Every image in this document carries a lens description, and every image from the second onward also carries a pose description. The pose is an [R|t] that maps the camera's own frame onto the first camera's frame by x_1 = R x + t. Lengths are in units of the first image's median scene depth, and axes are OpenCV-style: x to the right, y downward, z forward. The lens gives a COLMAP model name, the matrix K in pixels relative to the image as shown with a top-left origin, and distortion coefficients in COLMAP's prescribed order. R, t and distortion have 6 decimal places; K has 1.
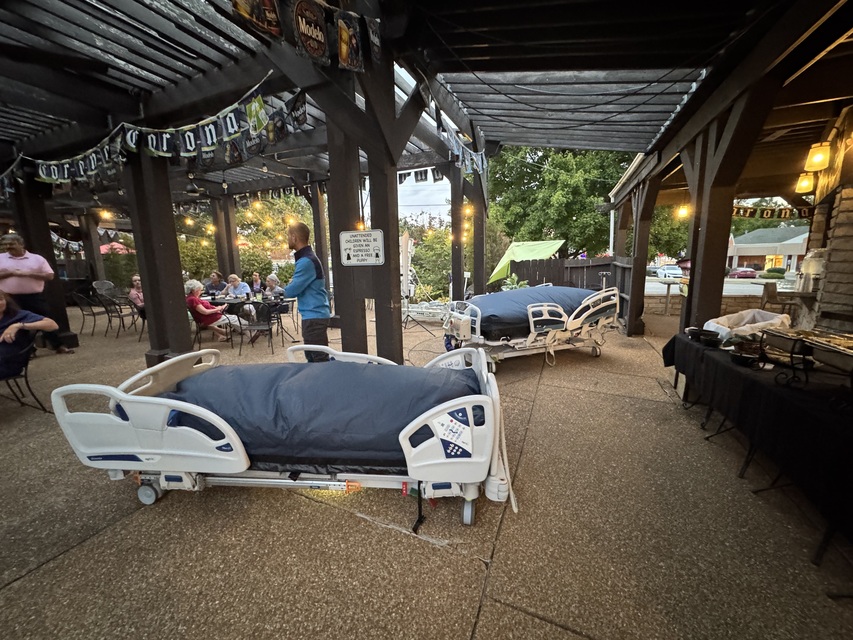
lens RADIAL K [[338.9, 0, 426.5], [0, 338.9, 320.0], [0, 0, 1]] dist [-0.001487, -0.000187]
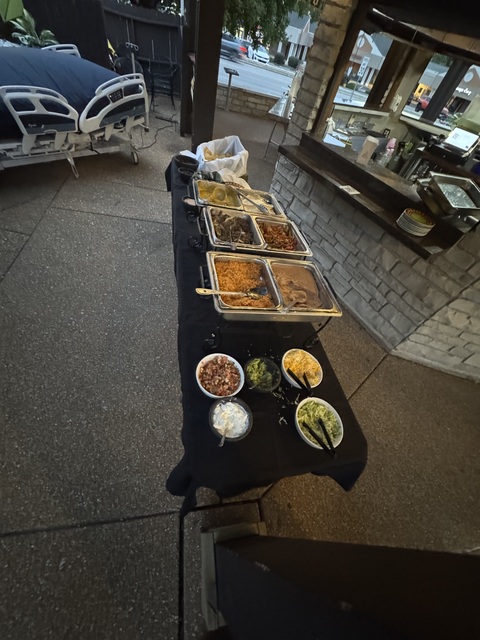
lens RADIAL K [[254.3, 0, 240.0], [0, 254.3, 320.0], [0, 0, 1]] dist [-0.001487, -0.000187]
pose [[0.833743, -0.268215, 0.482632, 0.309875], [-0.129580, 0.754633, 0.643224, -0.075595], [-0.536732, -0.598823, 0.594415, 0.126182]]
